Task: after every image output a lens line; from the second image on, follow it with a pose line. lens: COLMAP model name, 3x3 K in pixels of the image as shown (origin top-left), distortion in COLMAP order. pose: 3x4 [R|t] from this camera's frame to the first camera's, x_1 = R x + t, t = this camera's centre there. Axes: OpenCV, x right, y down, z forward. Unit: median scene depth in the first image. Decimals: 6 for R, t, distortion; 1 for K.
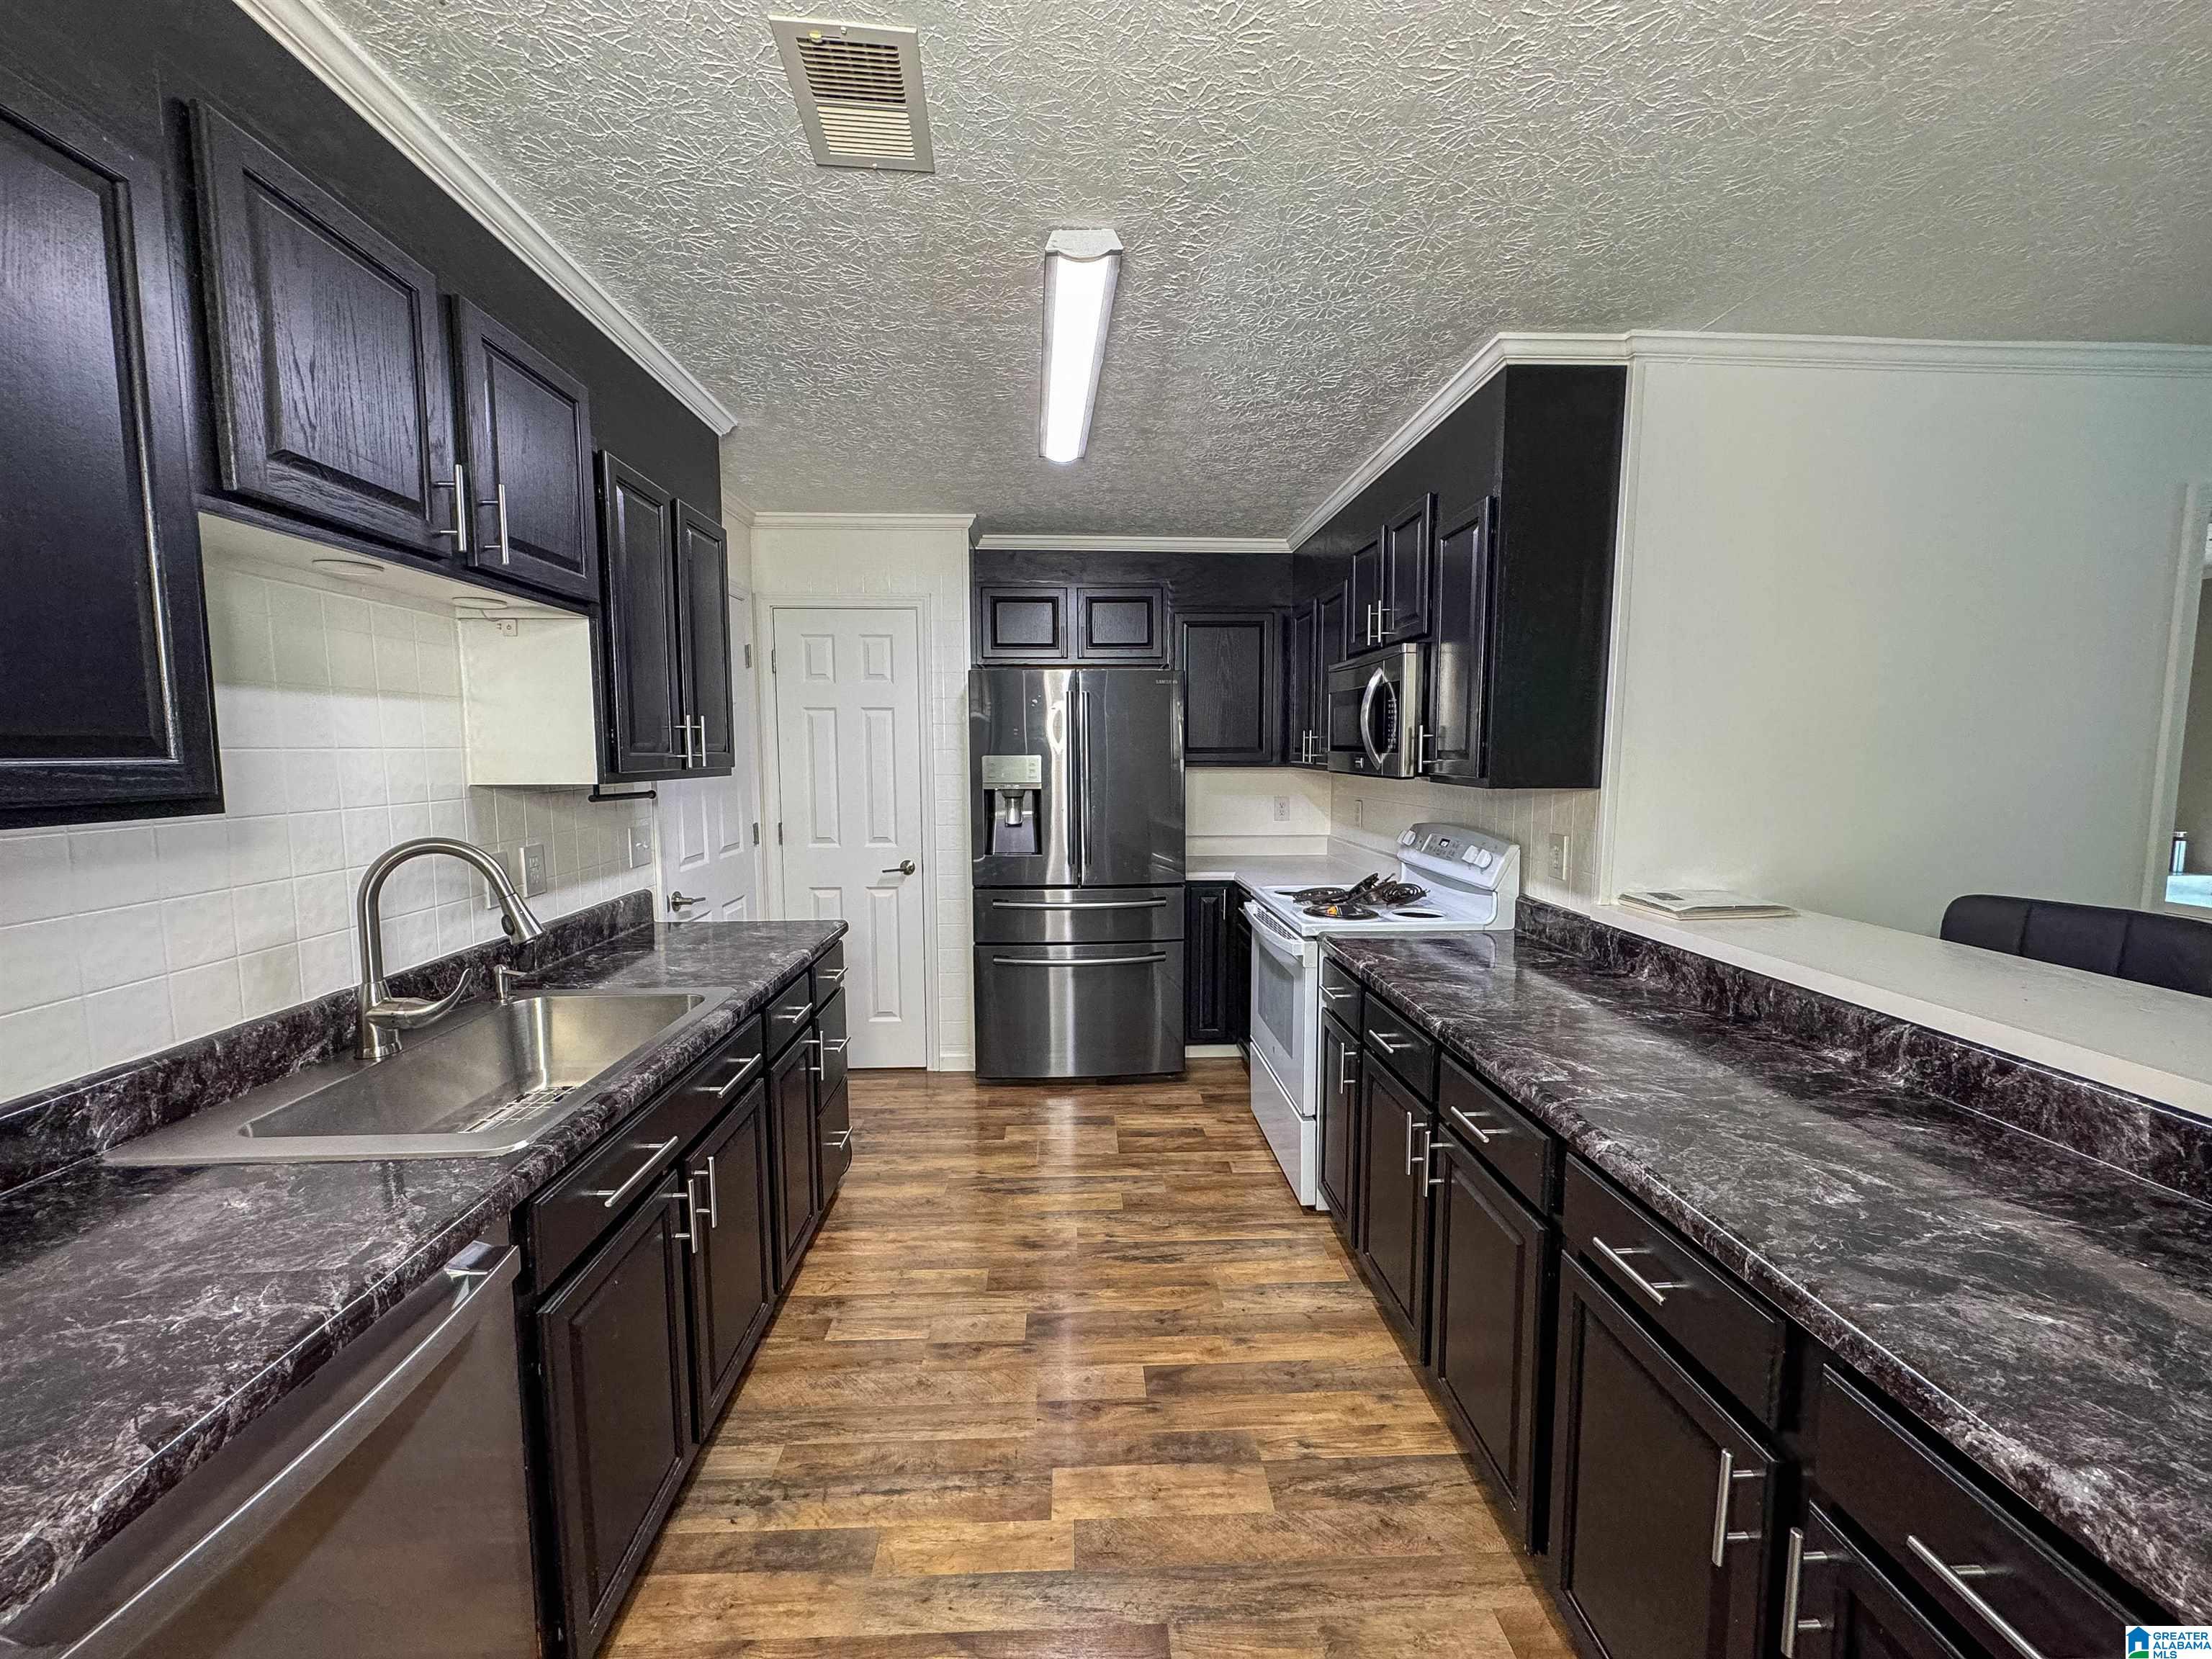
lens RADIAL K [[883.5, 0, 1104.7], [0, 883.5, 827.8], [0, 0, 1]] dist [-0.001982, 0.000716]
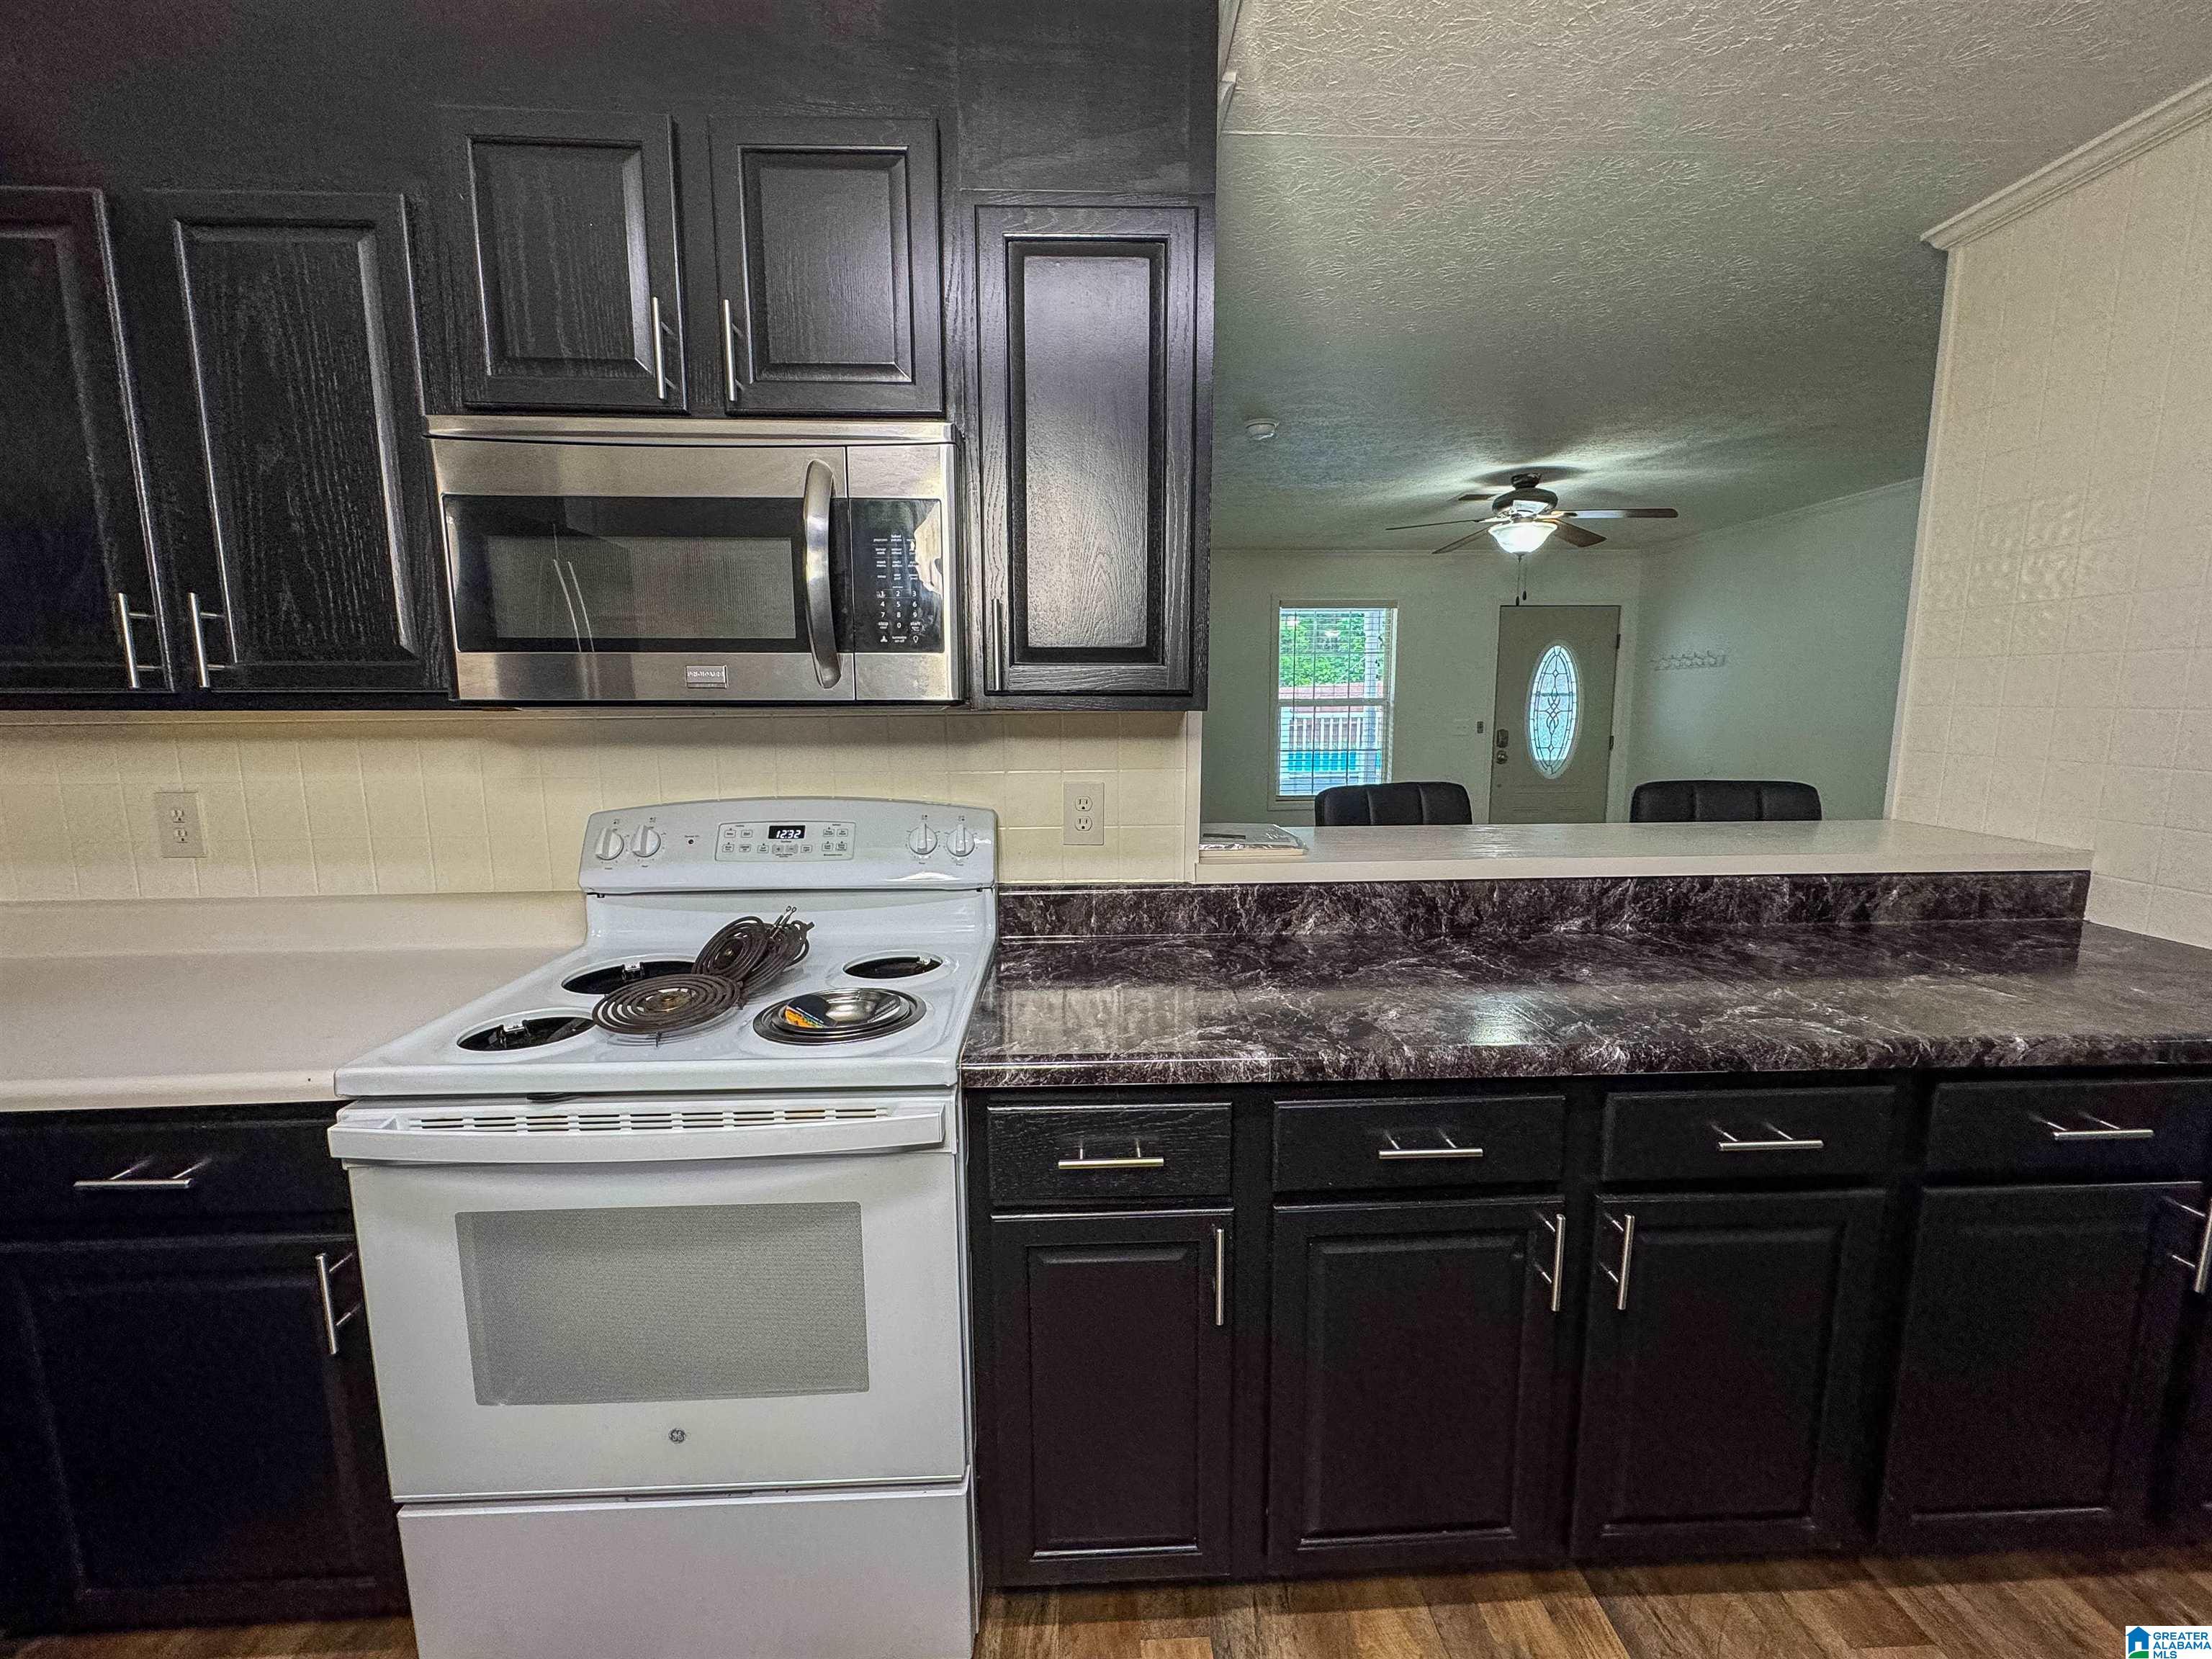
lens RADIAL K [[906.3, 0, 1103.9], [0, 906.3, 834.1], [0, 0, 1]] dist [-0.000888, -0.000048]
pose [[0.002069, -0.142273, 0.989825, -0.228117], [0.093868, 0.985485, 0.141453, -0.059765], [-0.995583, 0.092620, 0.015394, 1.167605]]
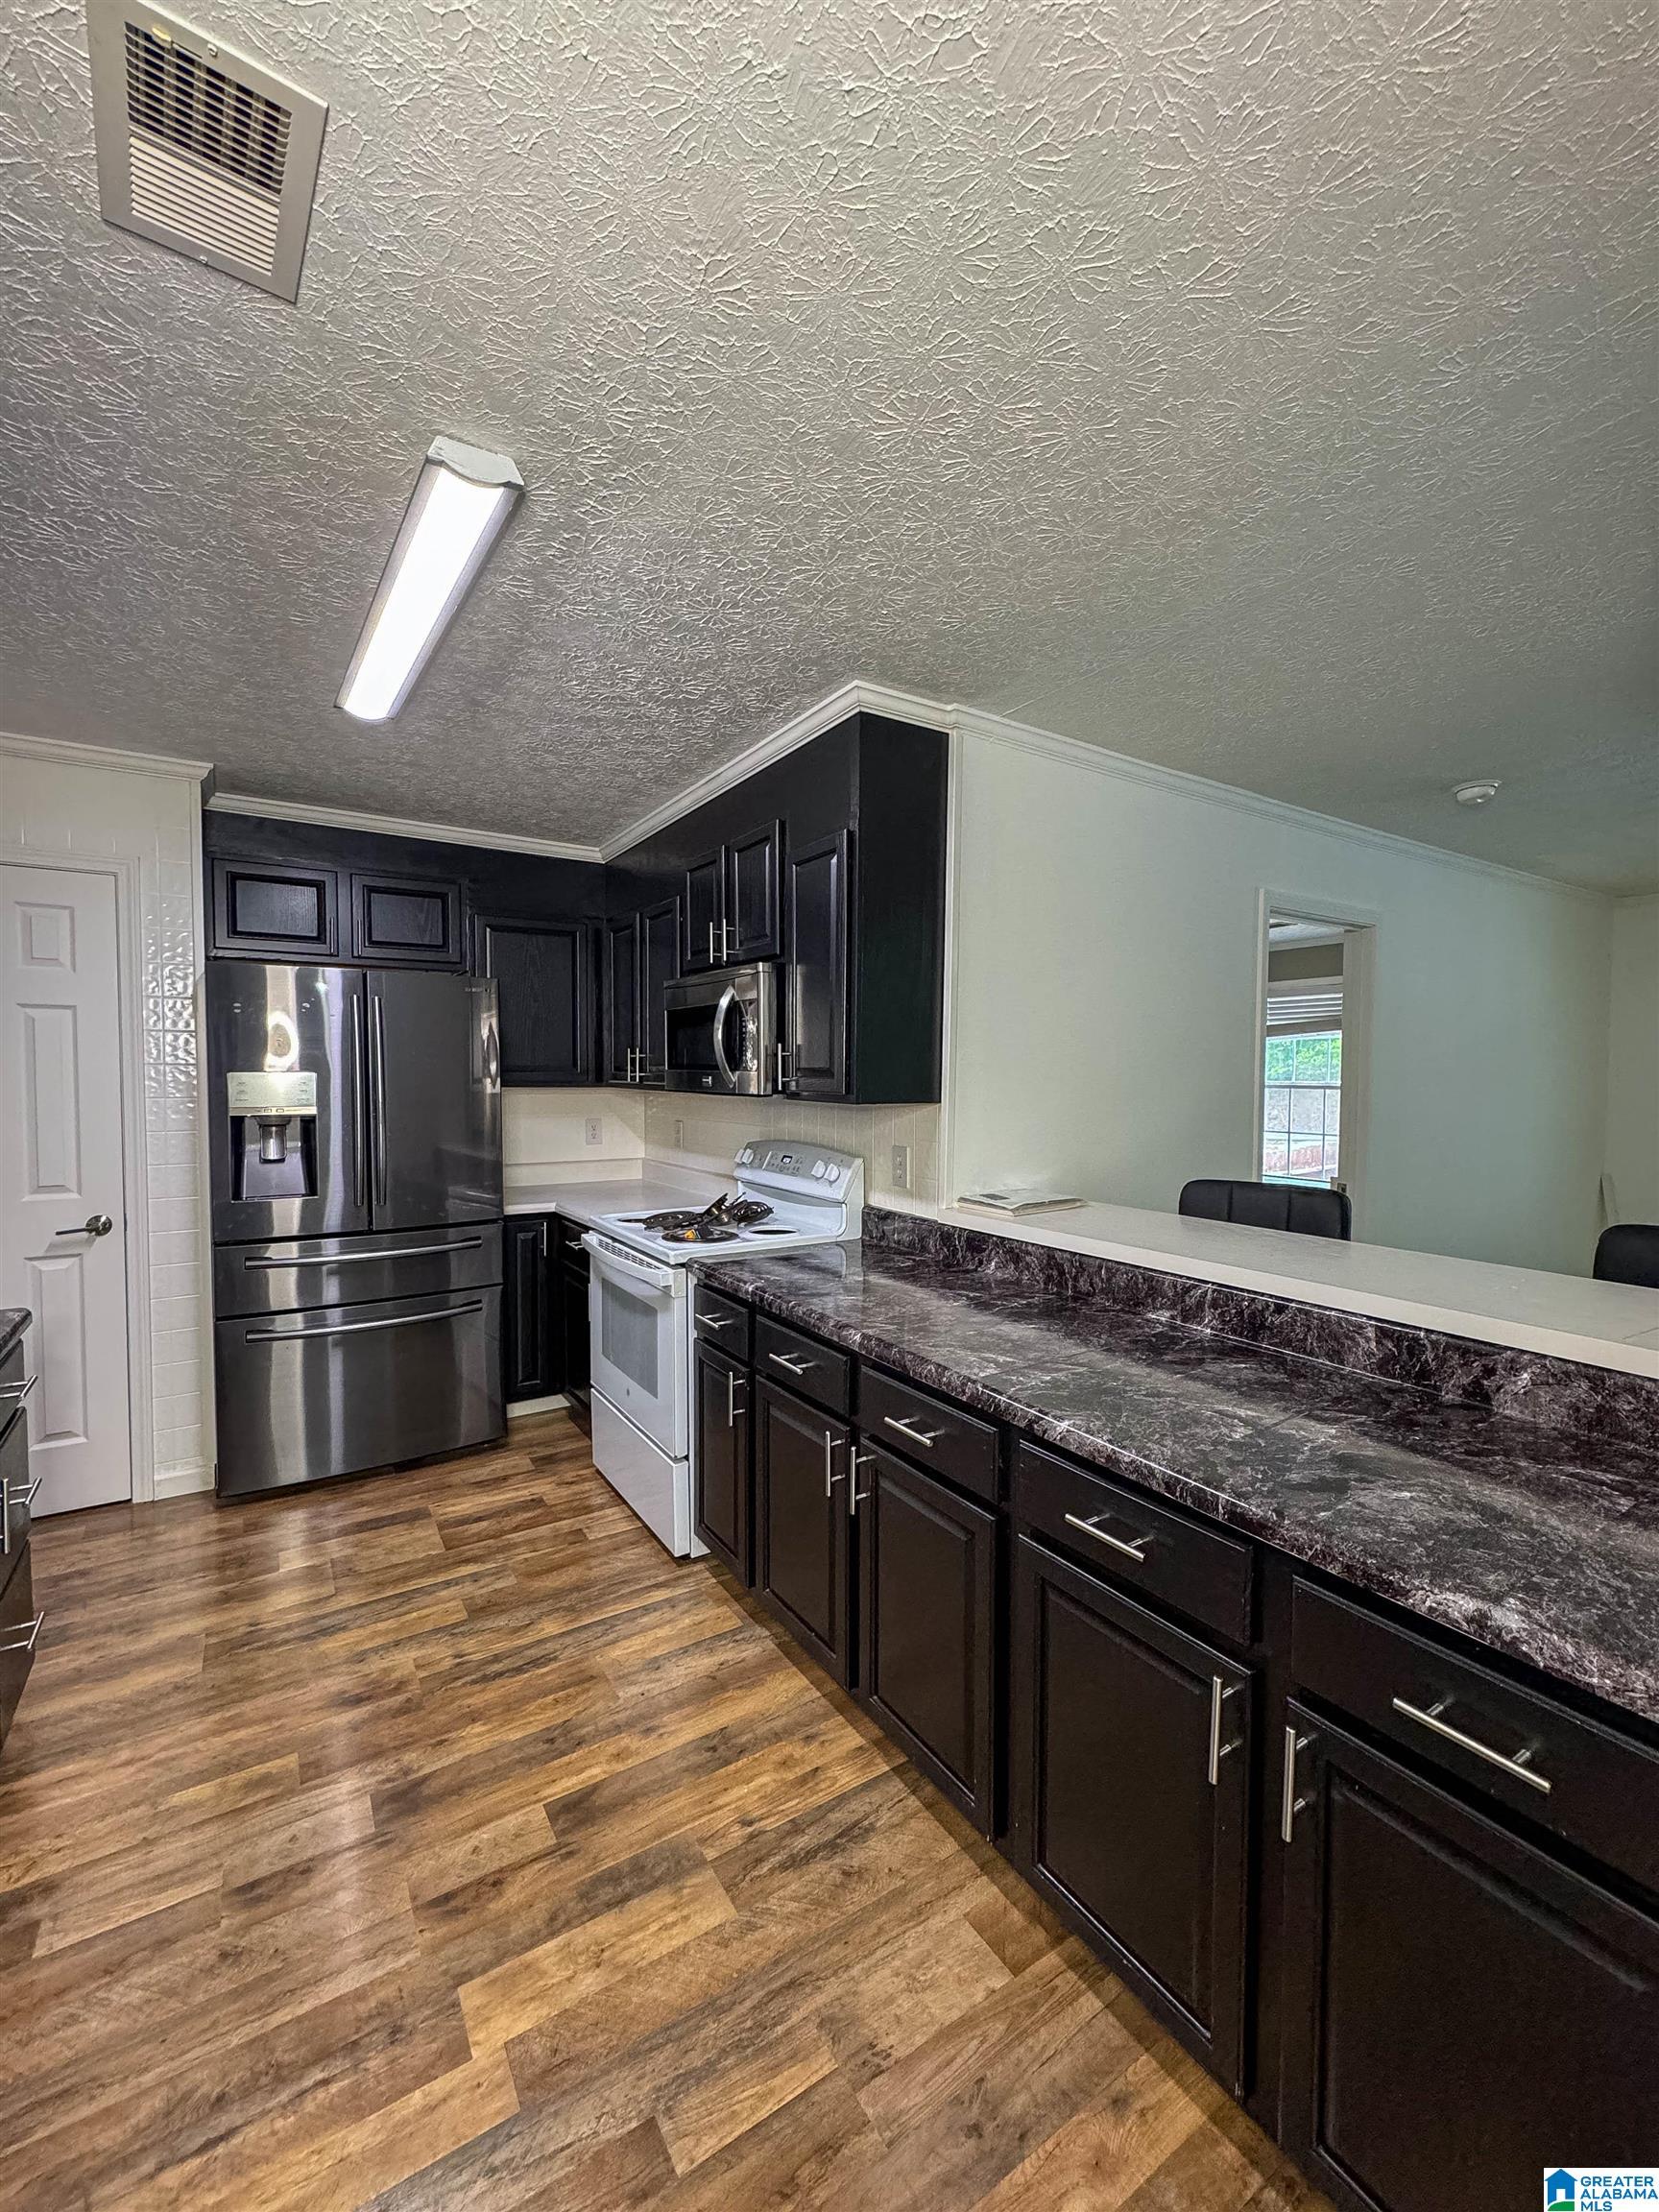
lens RADIAL K [[904.7, 0, 832.4], [0, 904.7, 1104.8], [0, 0, 1]] dist [-0.001647, 0.000417]
pose [[0.864729, -0.011496, 0.502107, -0.139276], [0.038153, 0.998353, -0.042849, 0.001244], [-0.500787, 0.056210, 0.863743, 0.094839]]
